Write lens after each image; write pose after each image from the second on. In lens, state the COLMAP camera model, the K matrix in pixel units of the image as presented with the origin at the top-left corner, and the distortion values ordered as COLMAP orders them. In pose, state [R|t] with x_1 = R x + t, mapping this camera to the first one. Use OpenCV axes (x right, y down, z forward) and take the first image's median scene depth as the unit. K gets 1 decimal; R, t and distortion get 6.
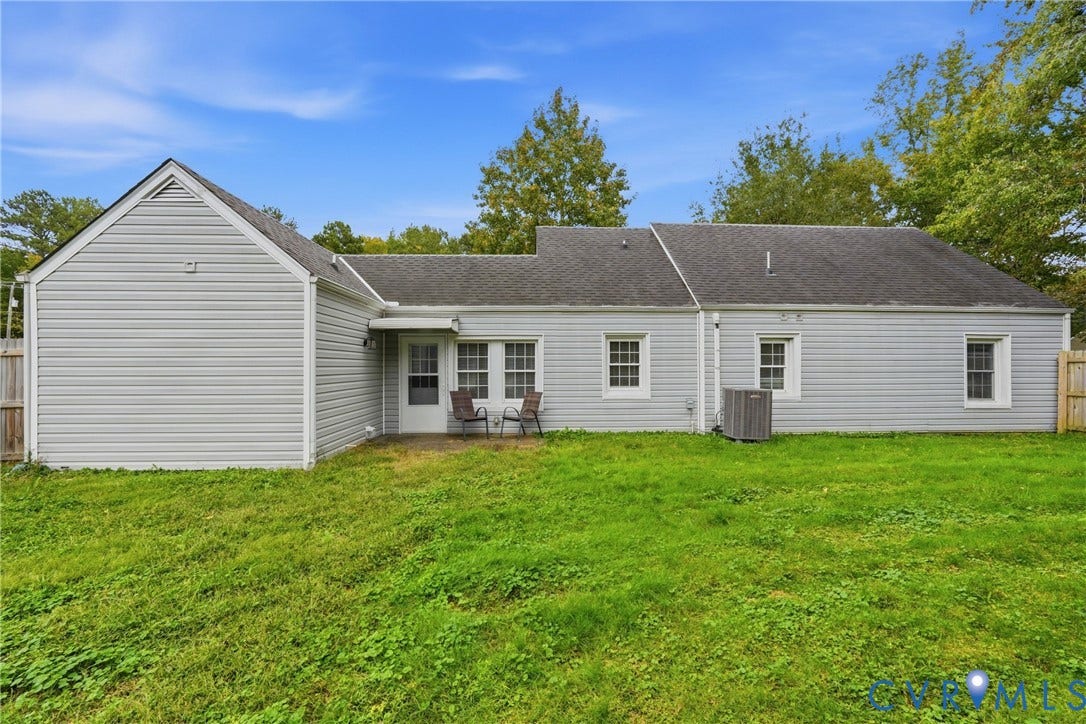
lens RADIAL K [[479.1, 0, 543.2], [0, 479.1, 360.9], [0, 0, 1]] dist [-0.013149, 0.000350]
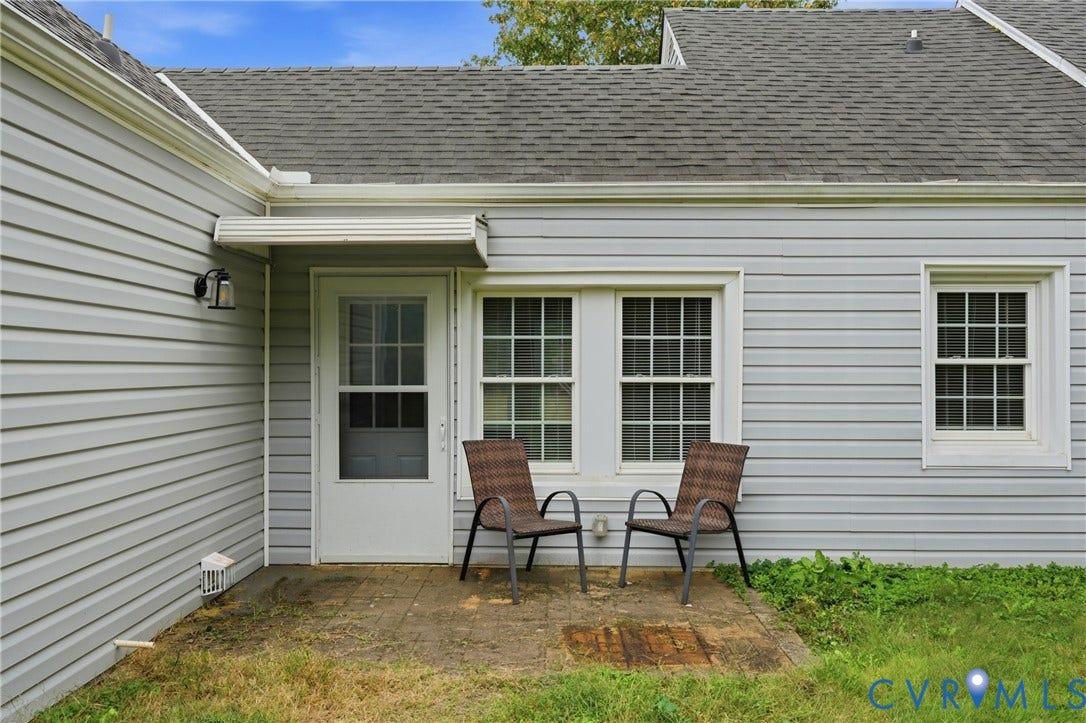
lens RADIAL K [[872.5, 0, 543.0], [0, 872.5, 358.7], [0, 0, 1]] dist [0.003830, -0.001599]
pose [[0.998736, 0.003525, -0.050134, -0.104800], [-0.003444, 0.999993, 0.001714, 0.005641], [0.050140, -0.001539, 0.998741, 0.383086]]
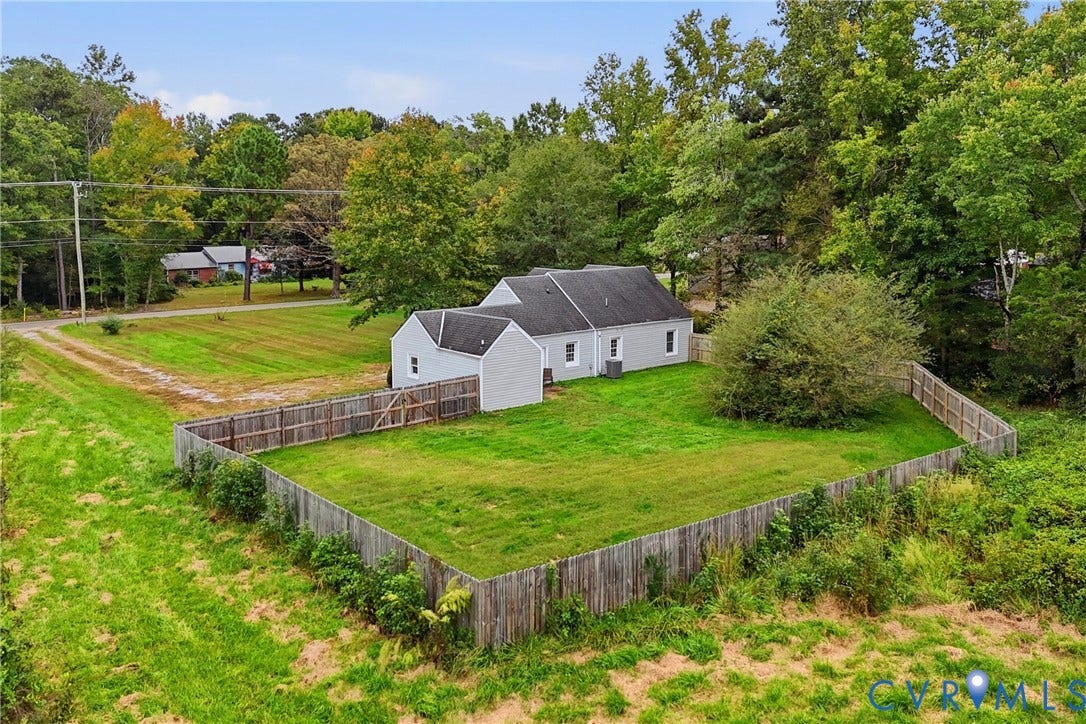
lens RADIAL K [[931.7, 0, 542.7], [0, 931.7, 305.0], [0, 0, 1]] dist [0.008244, -0.001619]
pose [[0.785723, -0.069728, 0.614637, -2.983890], [0.000006, 0.993627, 0.112715, -0.808789], [-0.618579, -0.088559, 0.780716, -2.763184]]
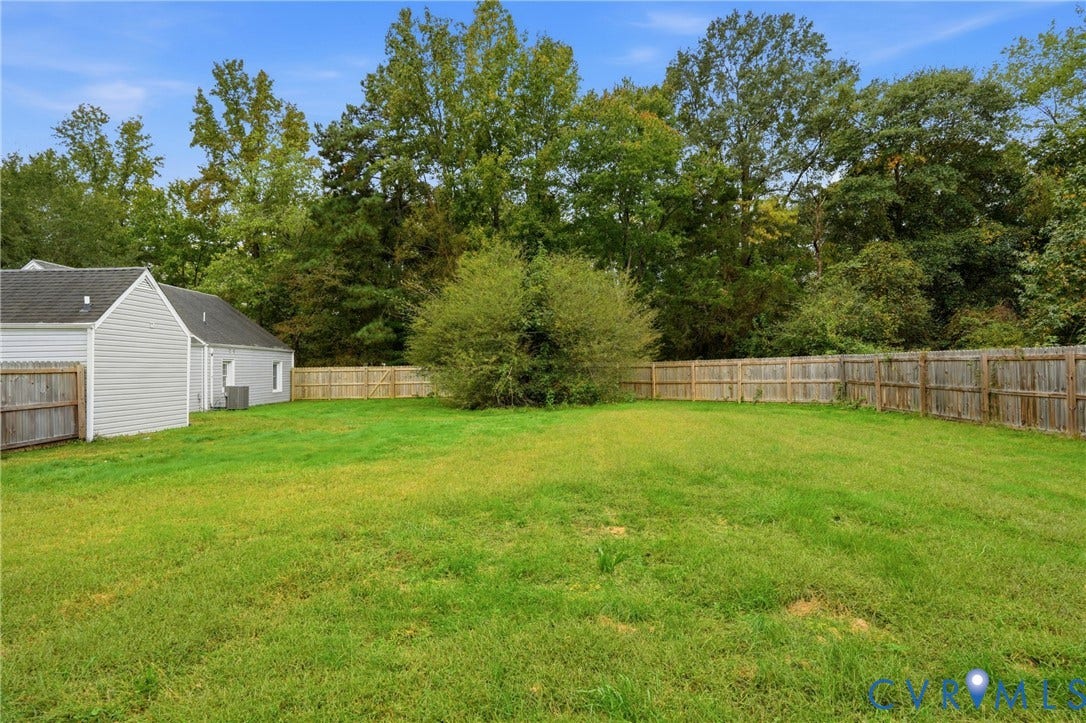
lens RADIAL K [[595.8, 0, 543.9], [0, 595.8, 351.7], [0, 0, 1]] dist [0.001608, -0.000055]
pose [[0.036895, 0.026457, 0.998969, -1.925324], [0.009446, 0.999596, -0.026823, -0.008588], [-0.999275, 0.010426, 0.036630, -0.407120]]
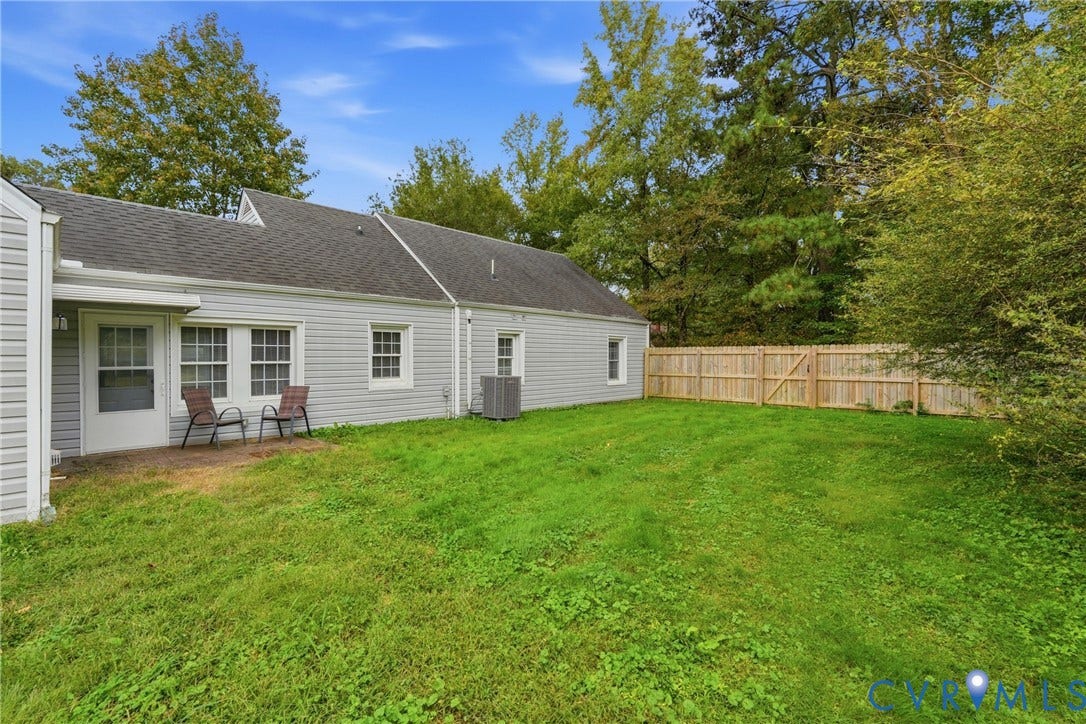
lens RADIAL K [[479.1, 0, 543.2], [0, 479.1, 360.9], [0, 0, 1]] dist [-0.013149, 0.000350]
pose [[0.725079, -0.004650, 0.688650, -0.280654], [-0.007740, 0.999859, 0.014902, 0.002094], [-0.688622, -0.016135, 0.724941, 0.059296]]
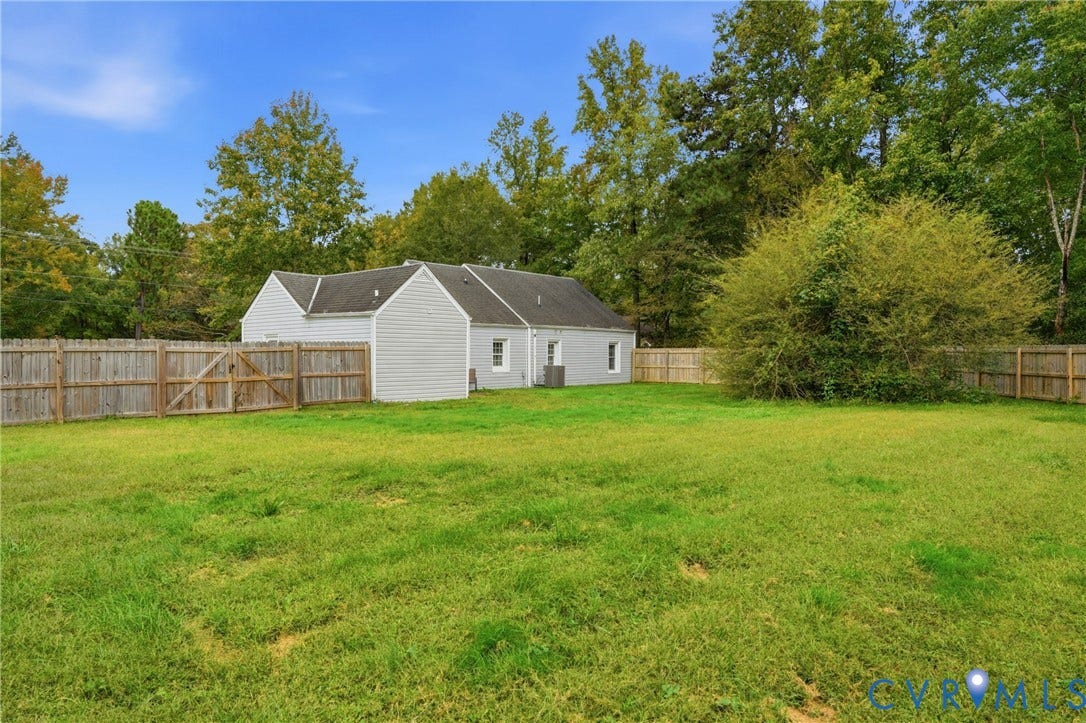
lens RADIAL K [[700.2, 0, 543.9], [0, 700.2, 364.2], [0, 0, 1]] dist [-0.035866, 0.000129]
pose [[0.676136, -0.011684, 0.736684, -1.771068], [-0.003102, 0.999820, 0.018704, -0.006485], [-0.736770, -0.014932, 0.675978, -1.026724]]
